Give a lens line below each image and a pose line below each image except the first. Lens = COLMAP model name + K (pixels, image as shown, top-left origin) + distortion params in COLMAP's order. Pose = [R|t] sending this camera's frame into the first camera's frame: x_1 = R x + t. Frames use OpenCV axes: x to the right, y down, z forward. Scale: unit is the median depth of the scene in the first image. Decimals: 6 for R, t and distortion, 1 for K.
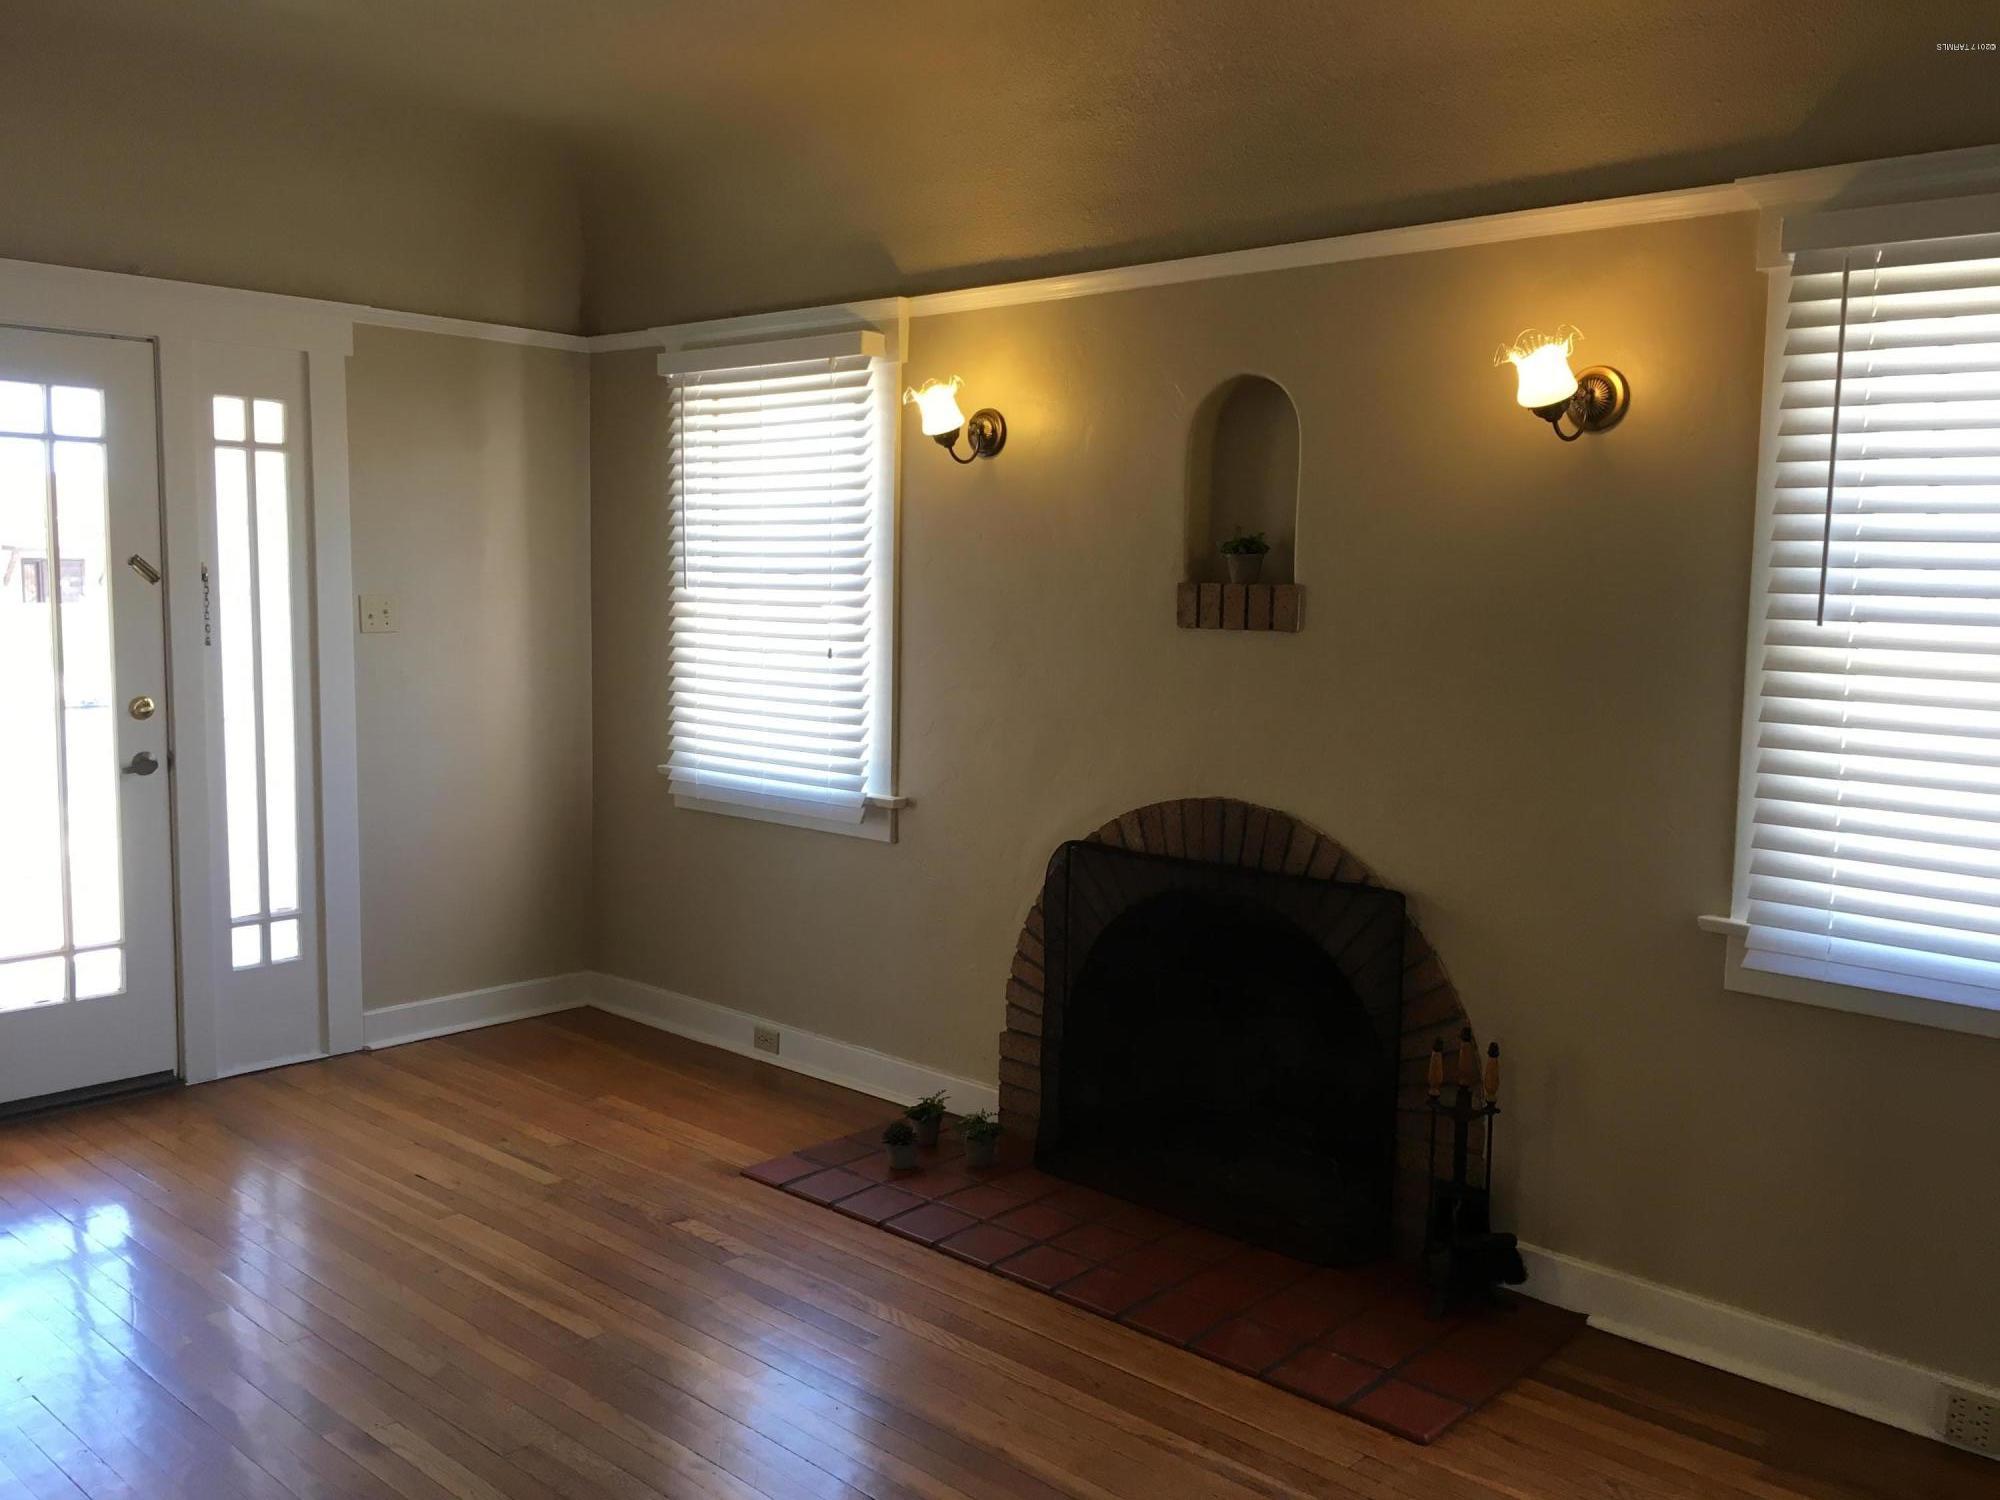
lens RADIAL K [[1701.1, 0, 1000.0], [0, 1701.1, 750.0], [0, 0, 1]] dist [0.076345, -0.101287]
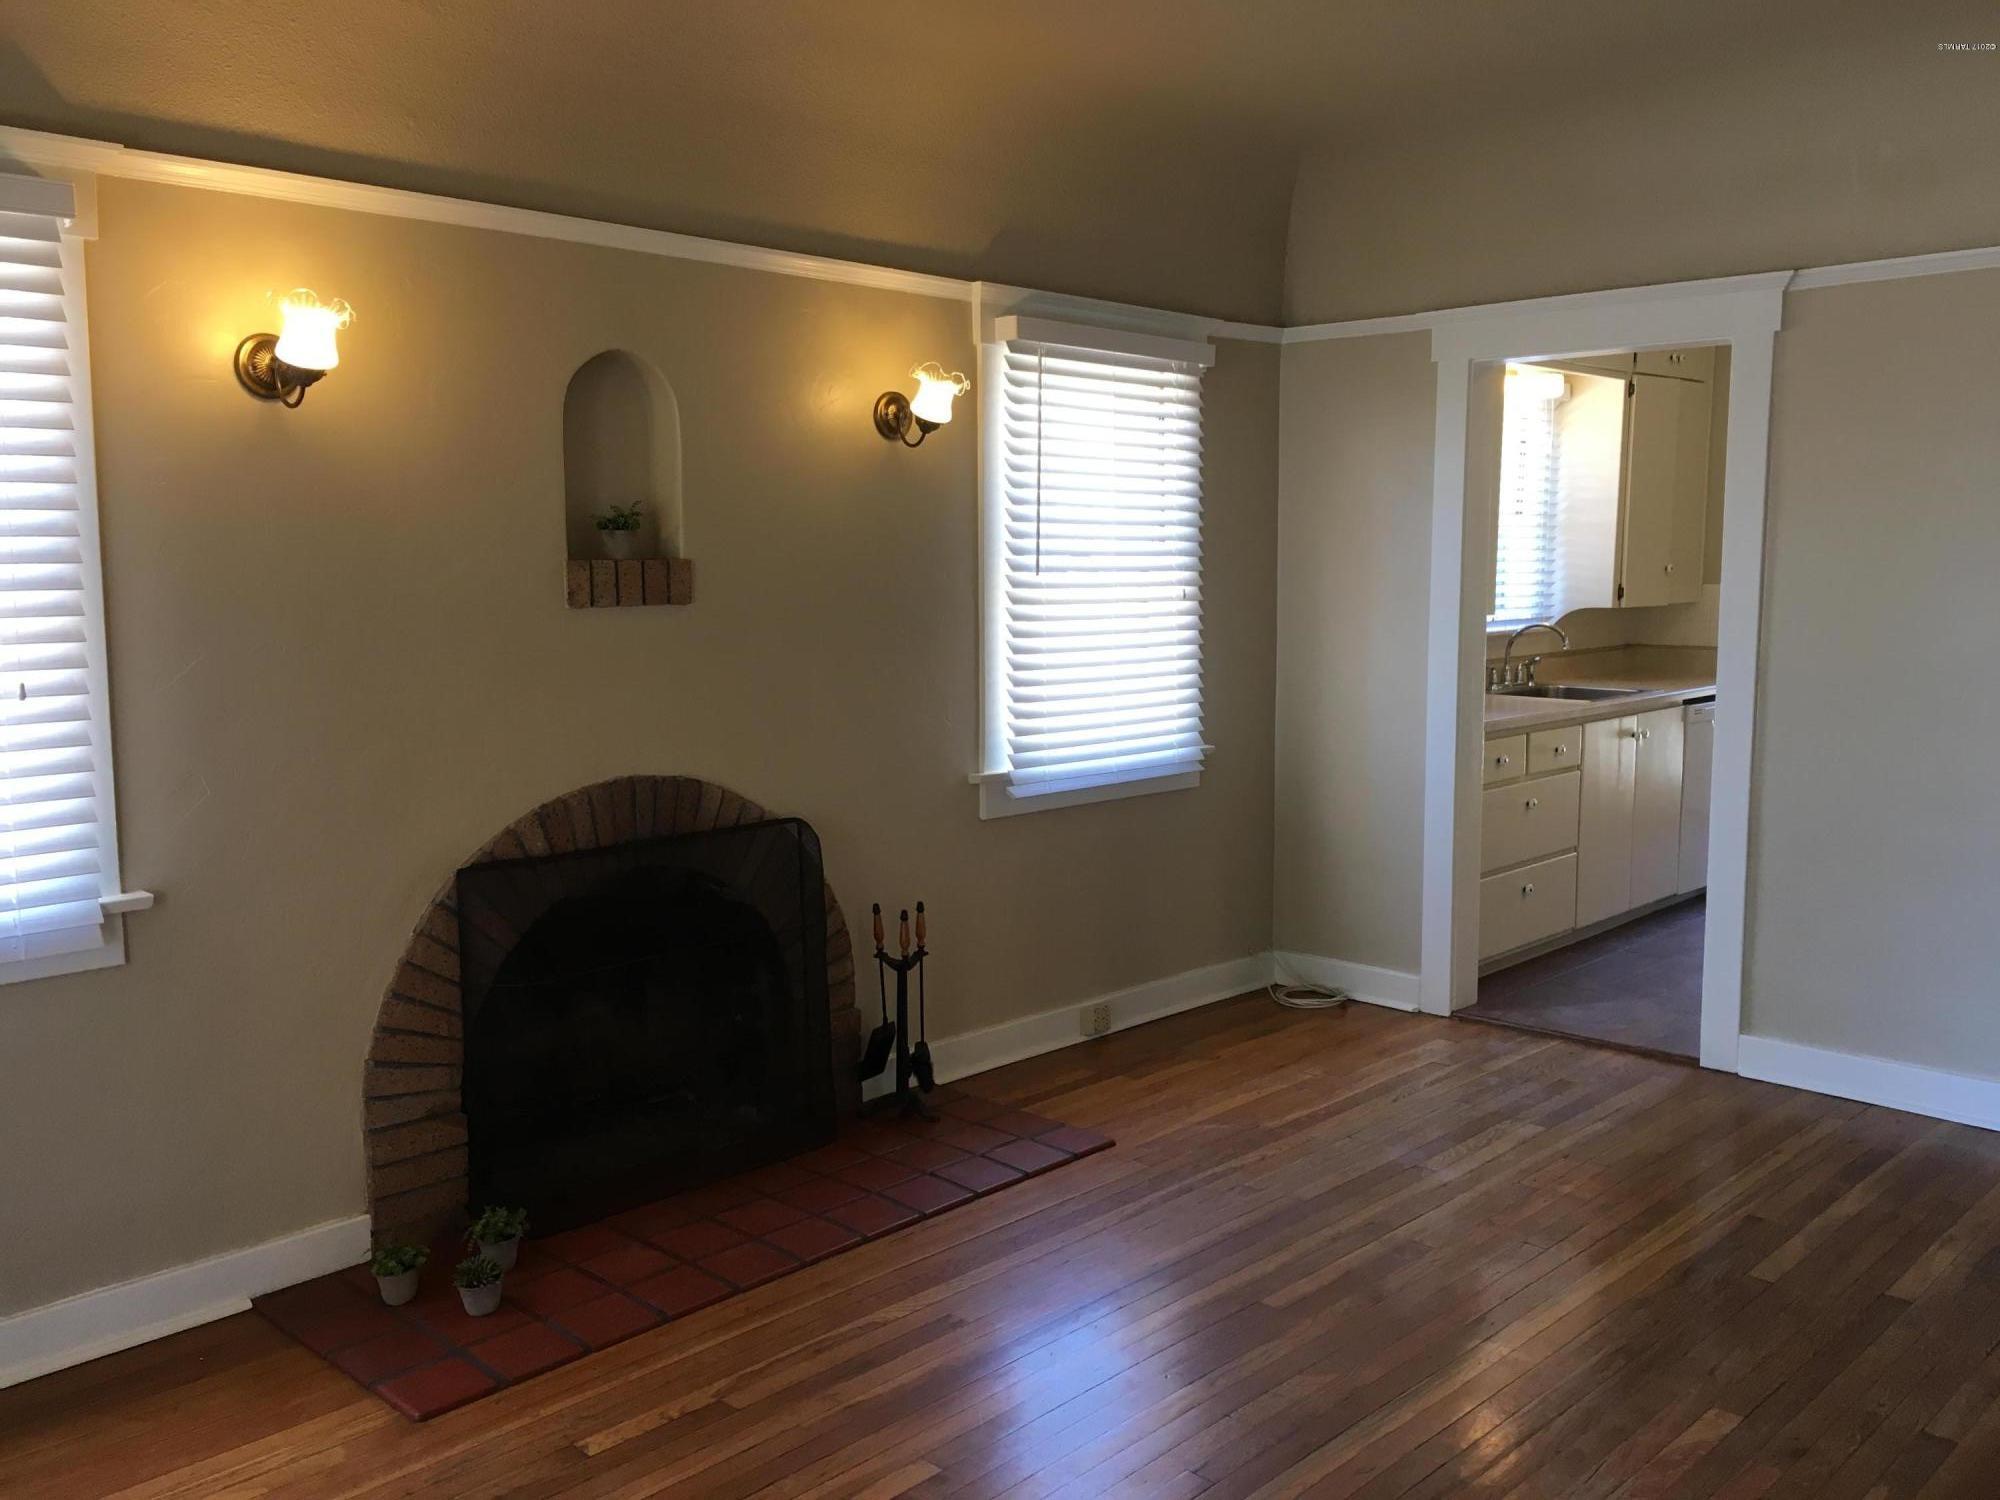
lens RADIAL K [[1701.1, 0, 1000.0], [0, 1701.1, 750.0], [0, 0, 1]] dist [0.076345, -0.101287]
pose [[0.023125, -0.135319, 0.990532, -0.856013], [0.109315, 0.985199, 0.132038, -0.095565], [-0.993738, 0.105227, 0.037575, 0.751763]]
